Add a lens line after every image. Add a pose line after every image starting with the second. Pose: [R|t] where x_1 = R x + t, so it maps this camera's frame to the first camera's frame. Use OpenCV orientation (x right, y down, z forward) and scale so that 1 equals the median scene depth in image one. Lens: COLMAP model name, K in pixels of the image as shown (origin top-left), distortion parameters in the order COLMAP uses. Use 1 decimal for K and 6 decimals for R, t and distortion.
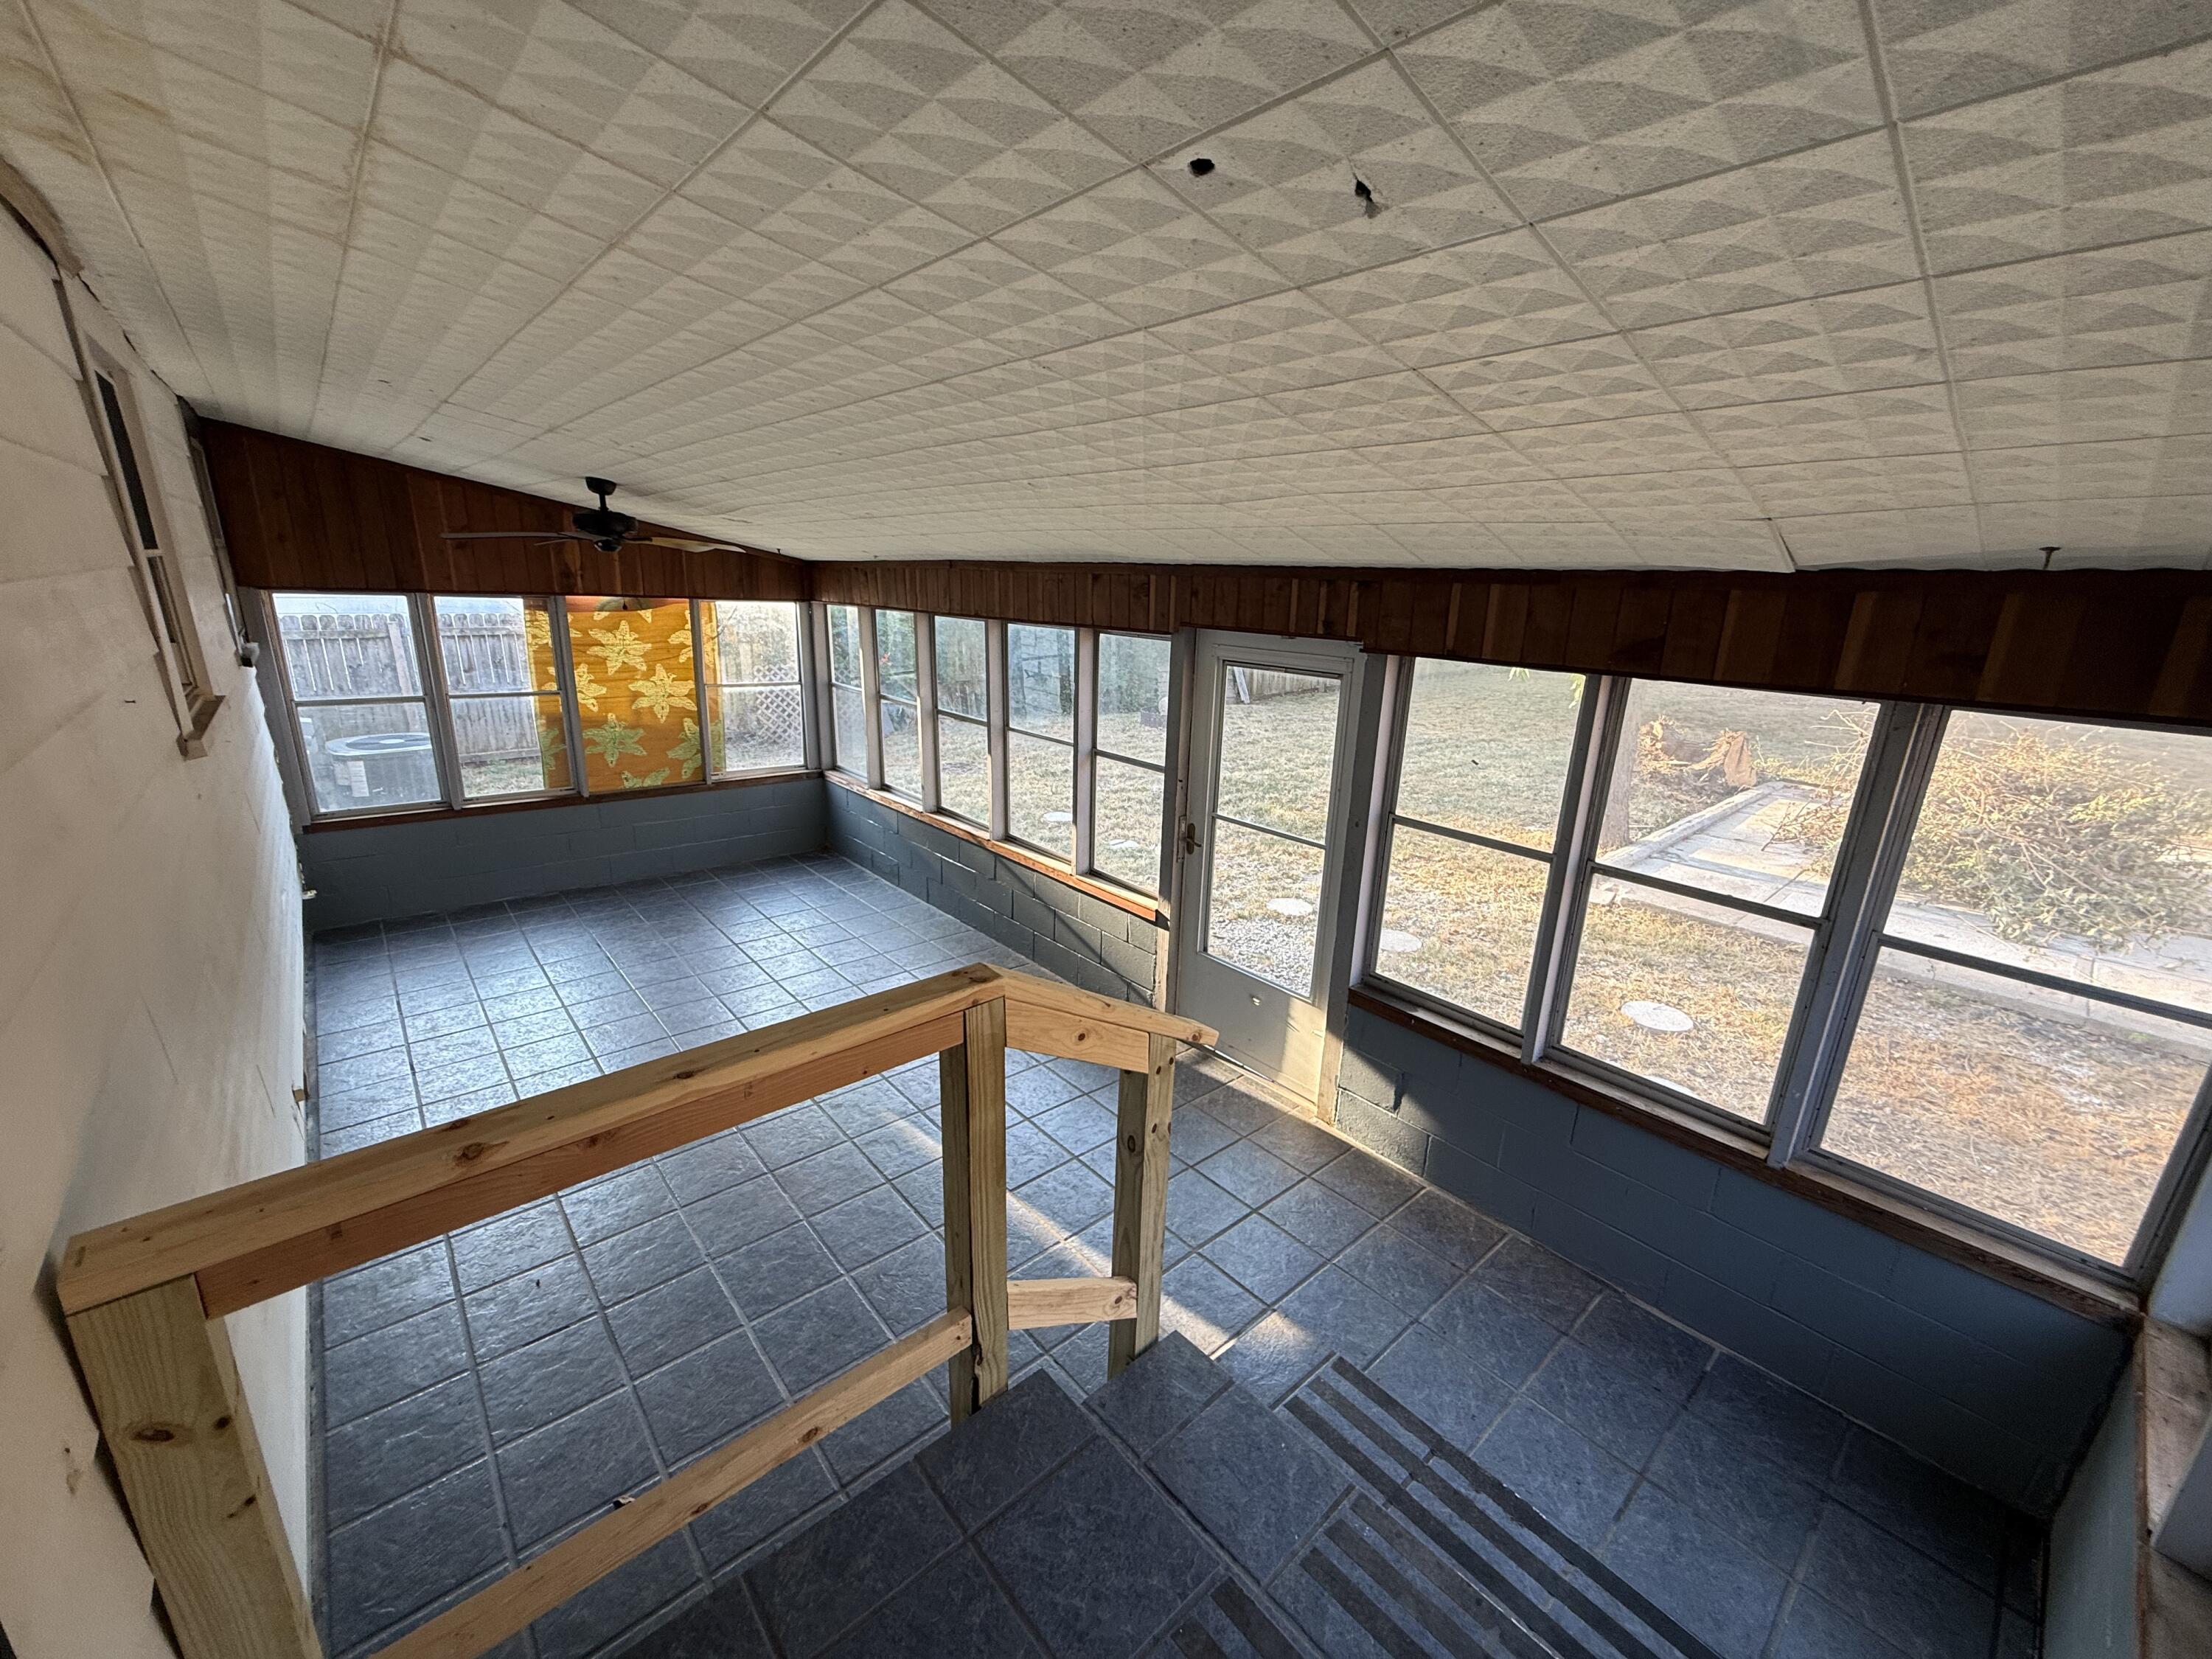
lens RADIAL K [[881.5, 0, 1097.5], [0, 881.5, 819.0], [0, 0, 1]] dist [-0.004361, 0.000983]
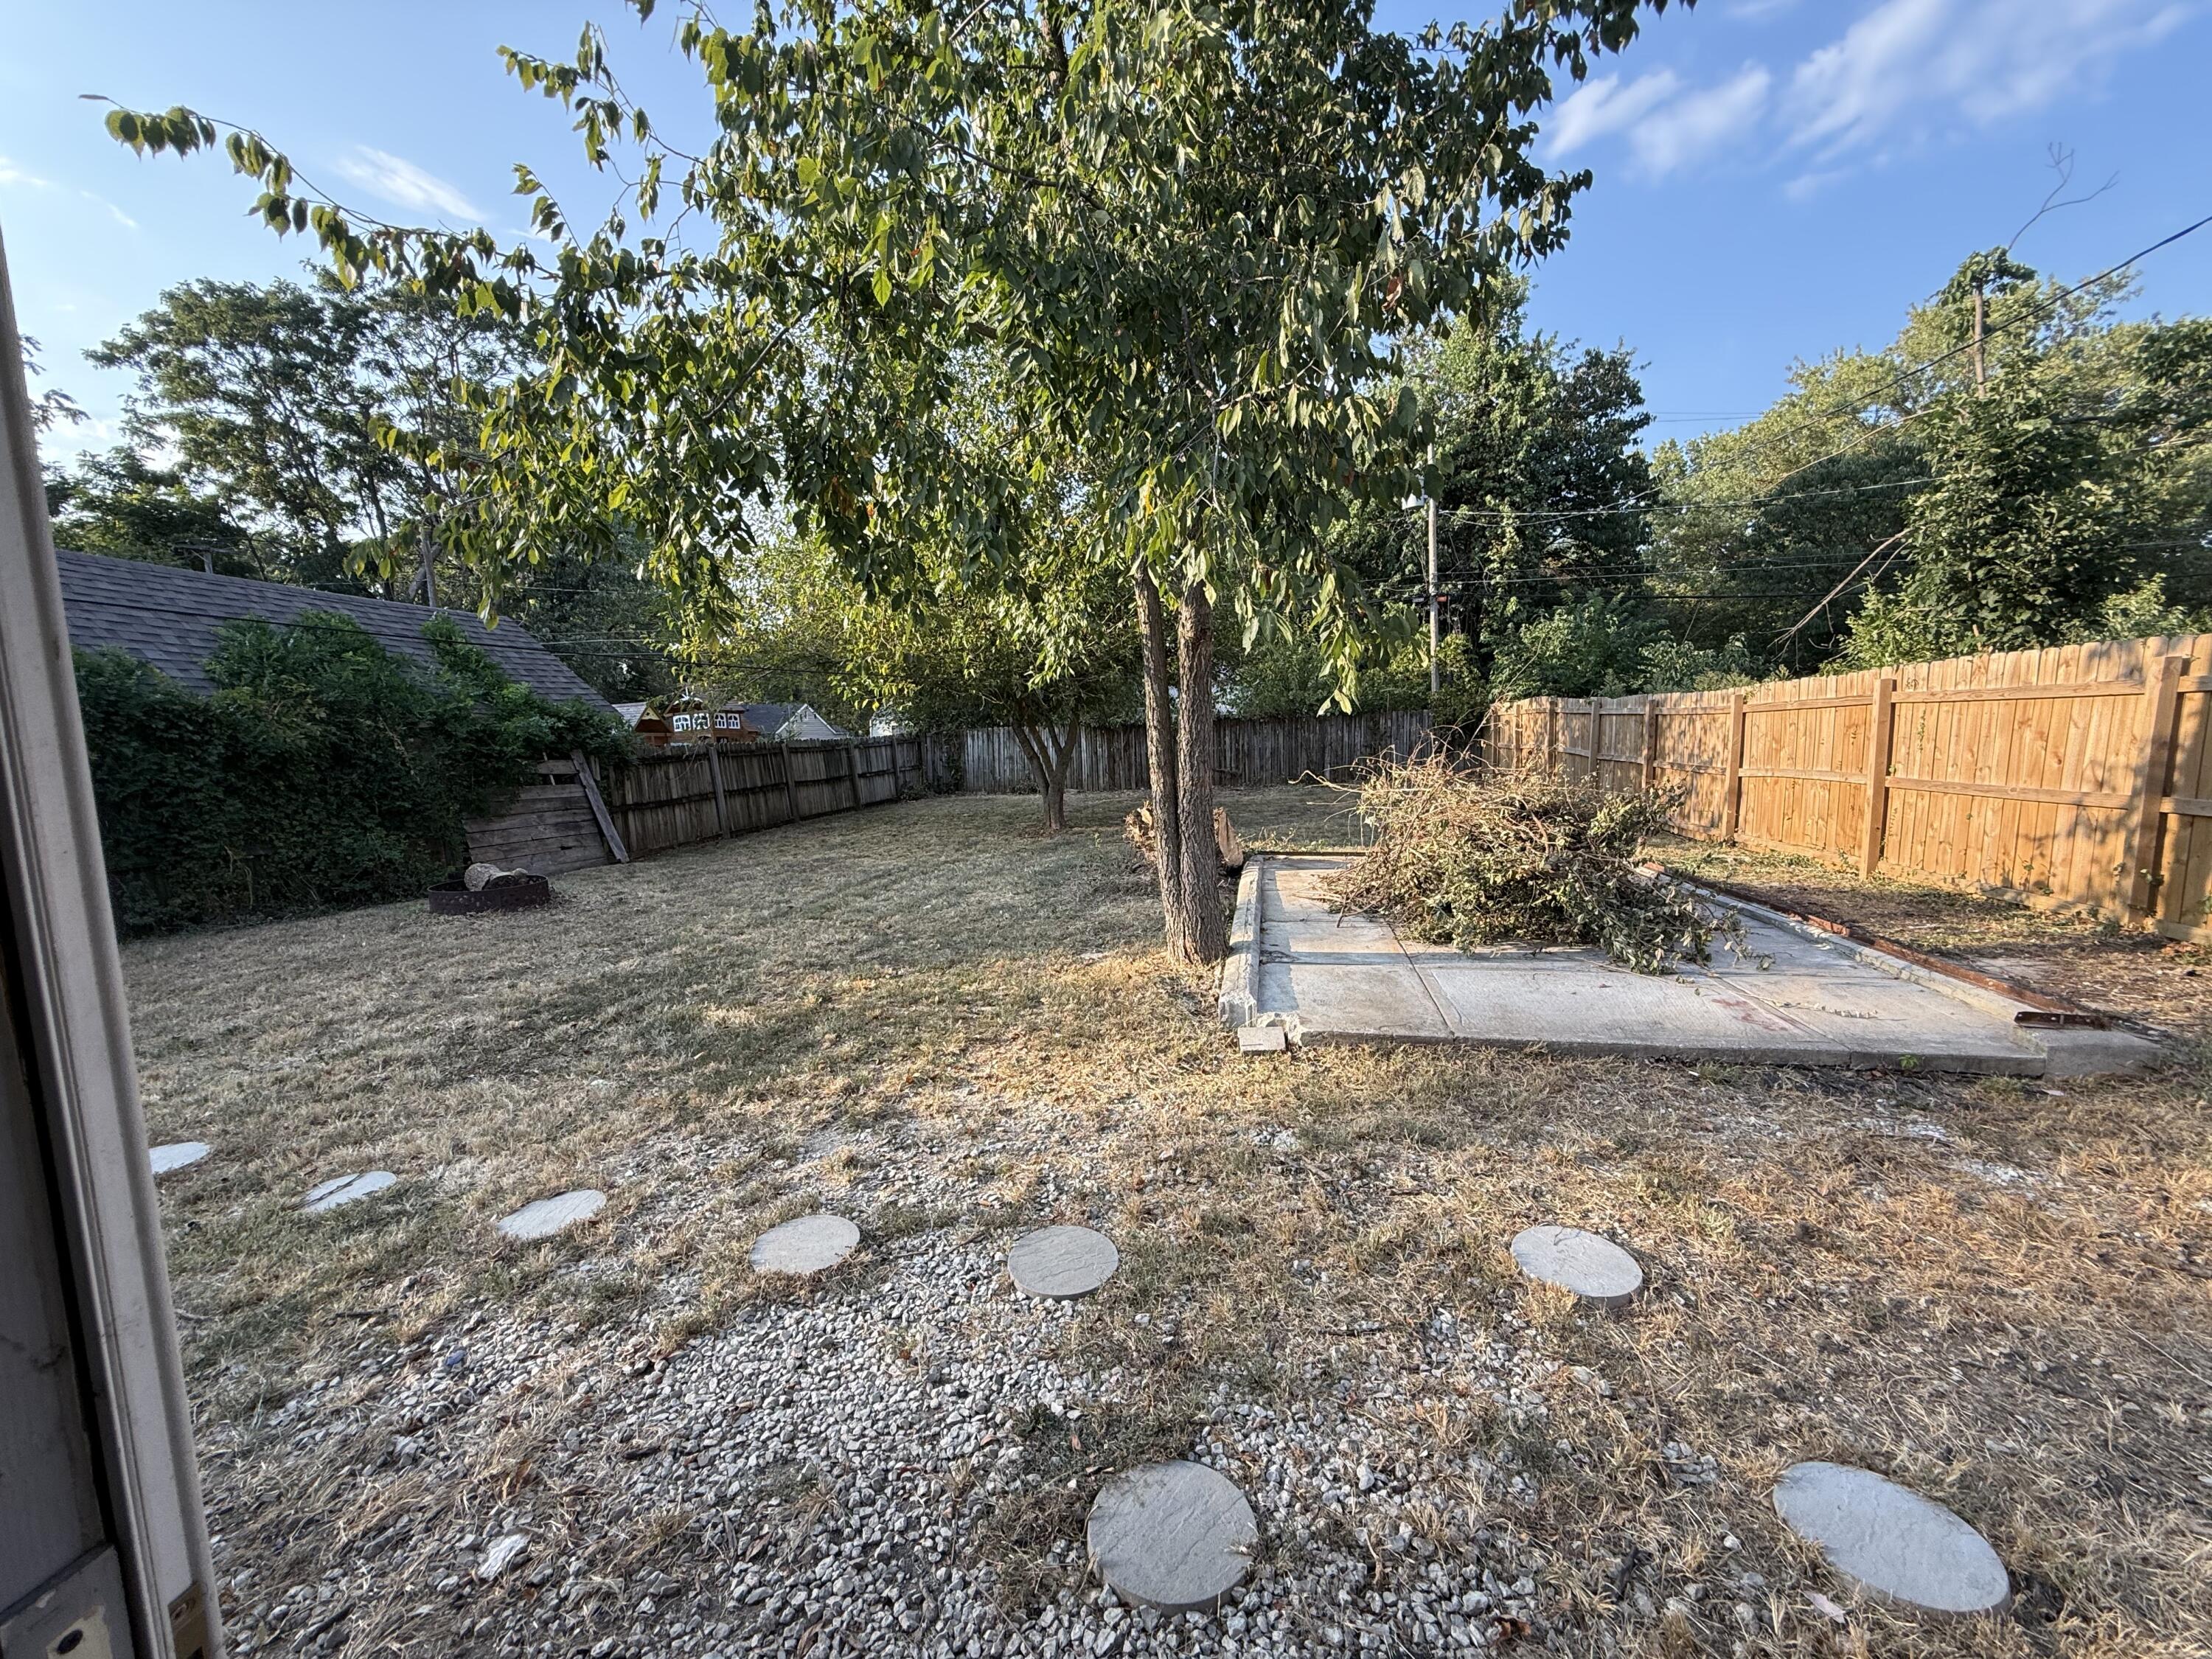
lens RADIAL K [[881.5, 0, 1100.1], [0, 881.5, 824.4], [0, 0, 1]] dist [-0.004361, 0.000983]
pose [[0.780257, -0.108826, 0.615919, 0.074830], [0.209270, 0.973414, -0.093116, -0.029035], [-0.589411, 0.201548, 0.782287, 0.467168]]
